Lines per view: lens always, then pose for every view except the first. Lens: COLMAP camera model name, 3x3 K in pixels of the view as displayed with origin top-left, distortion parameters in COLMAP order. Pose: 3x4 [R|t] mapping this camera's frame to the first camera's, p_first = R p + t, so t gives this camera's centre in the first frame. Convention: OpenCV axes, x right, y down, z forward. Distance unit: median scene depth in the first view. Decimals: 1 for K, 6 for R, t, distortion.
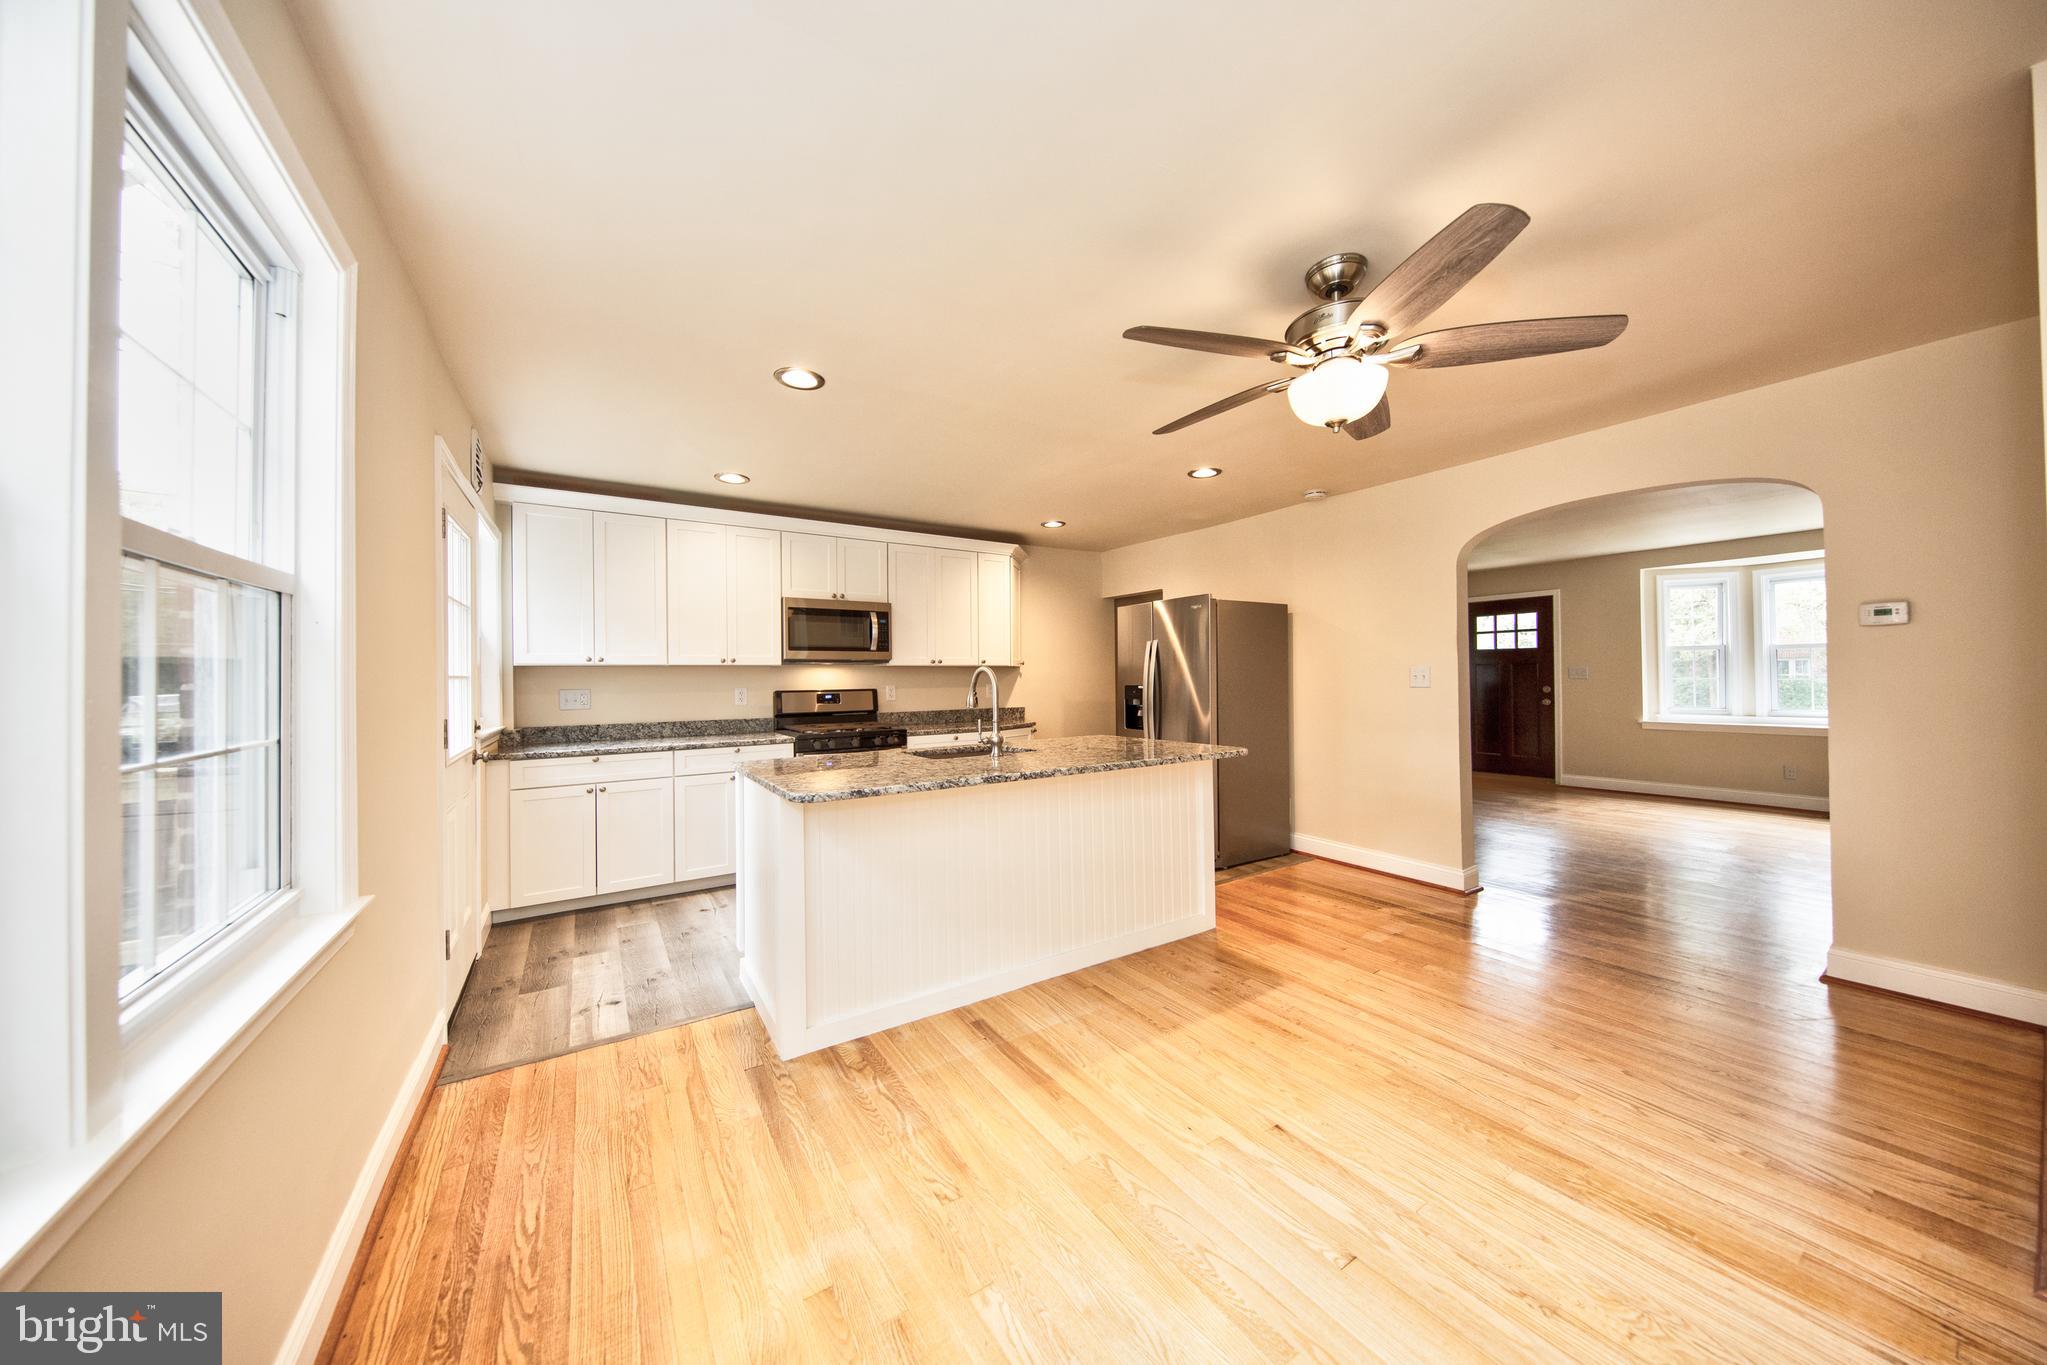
lens RADIAL K [[661.4, 0, 1027.1], [0, 661.4, 673.8], [0, 0, 1]] dist [0.002508, -0.003622]
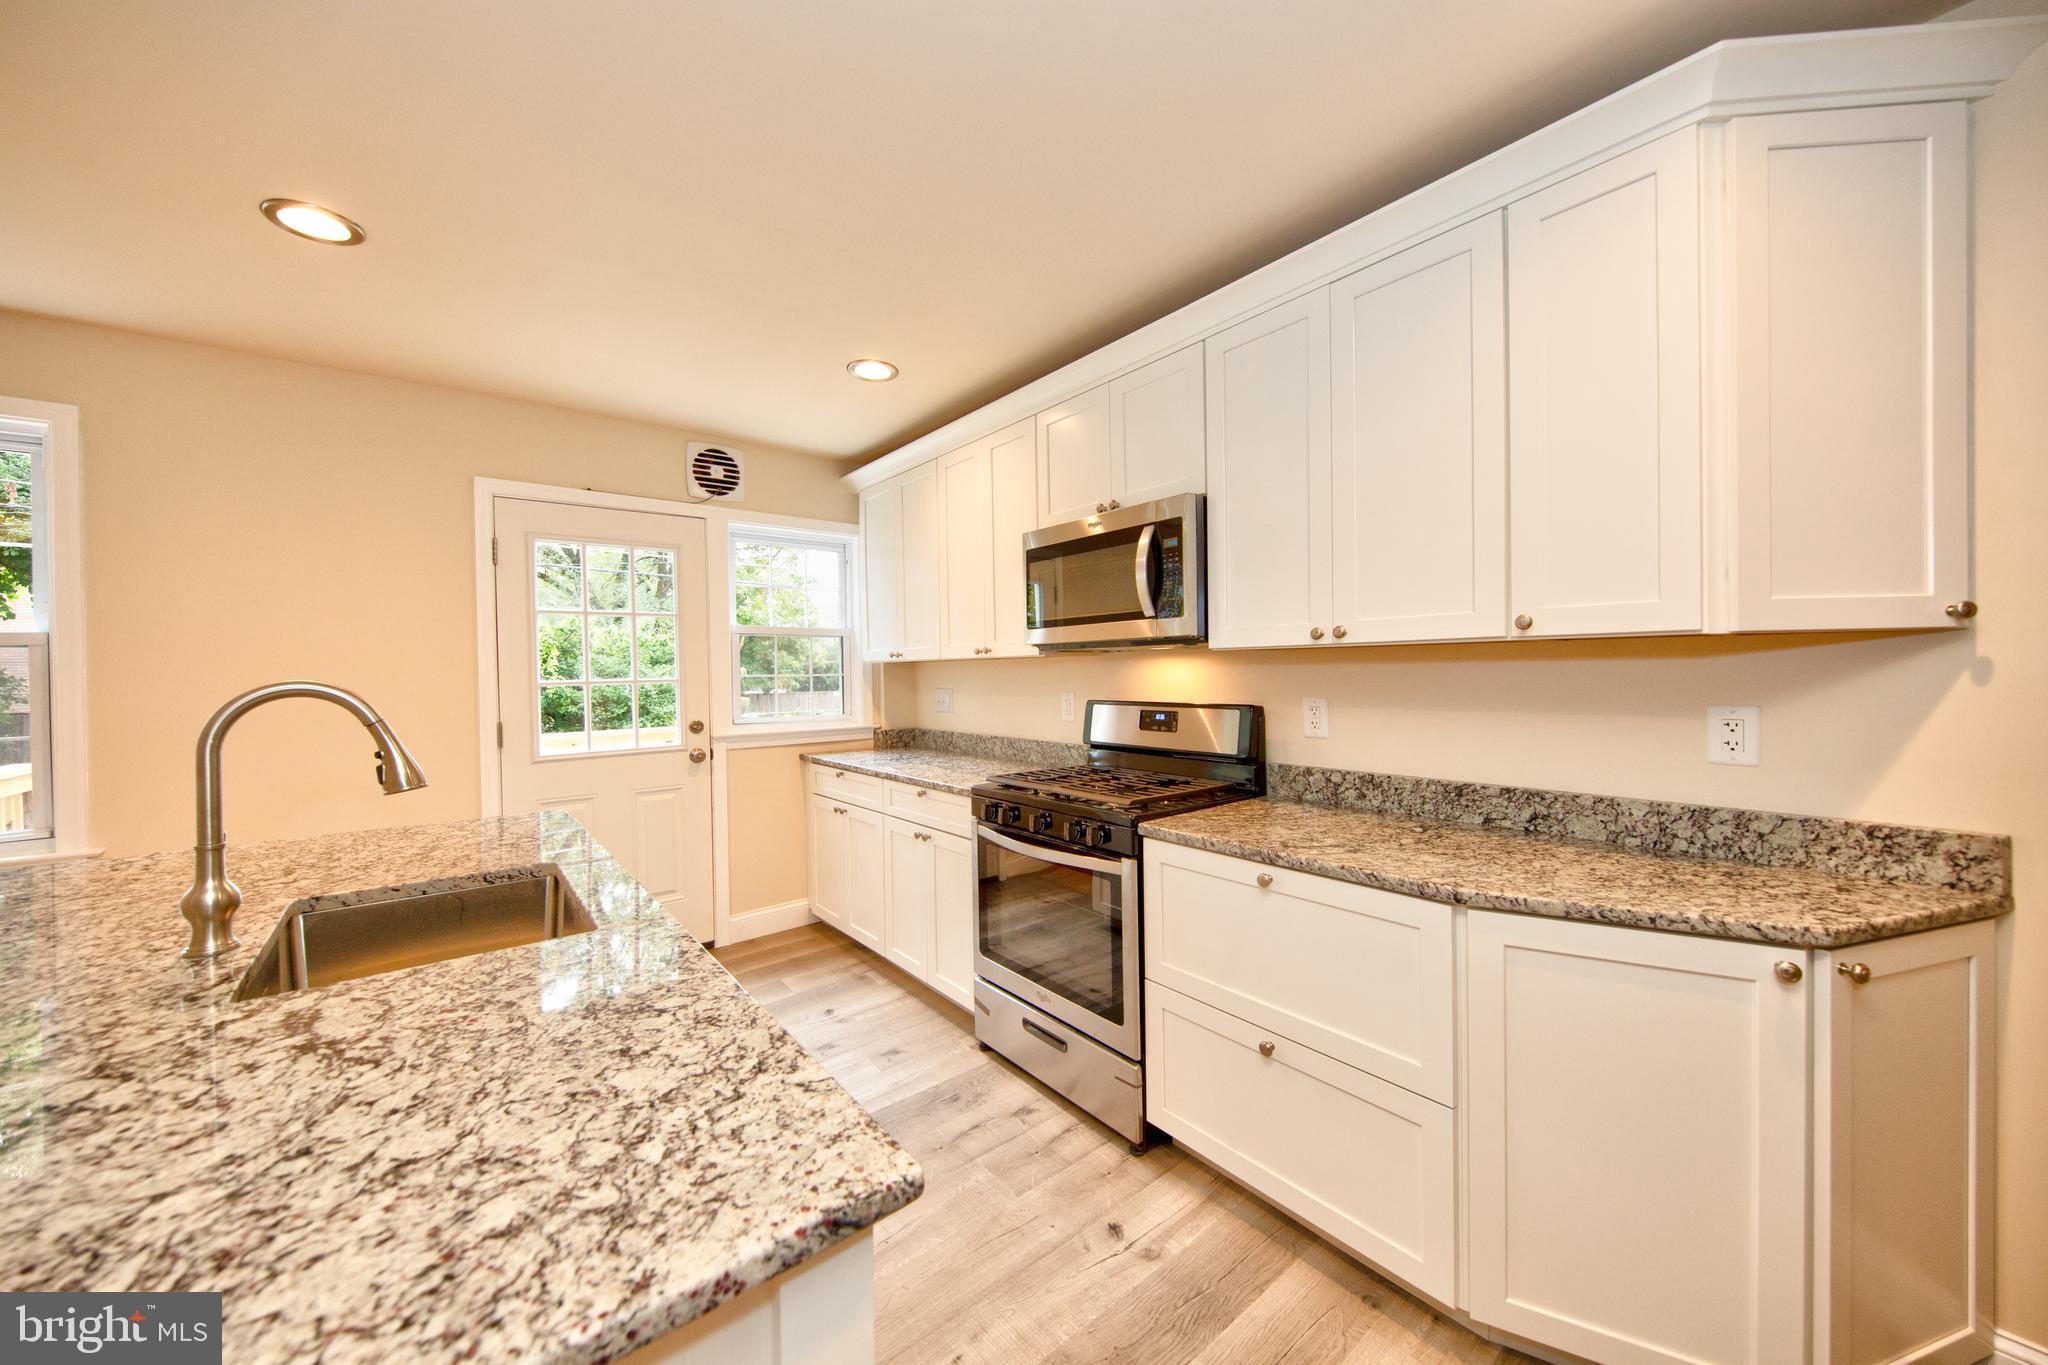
lens RADIAL K [[728.2, 0, 1016.0], [0, 728.2, 678.0], [0, 0, 1]] dist [0.018490, -0.009317]
pose [[0.085378, 0.022565, -0.996093, 0.287583], [0.022998, 0.999433, 0.024612, -0.011701], [0.996083, -0.025009, 0.084811, 1.108147]]
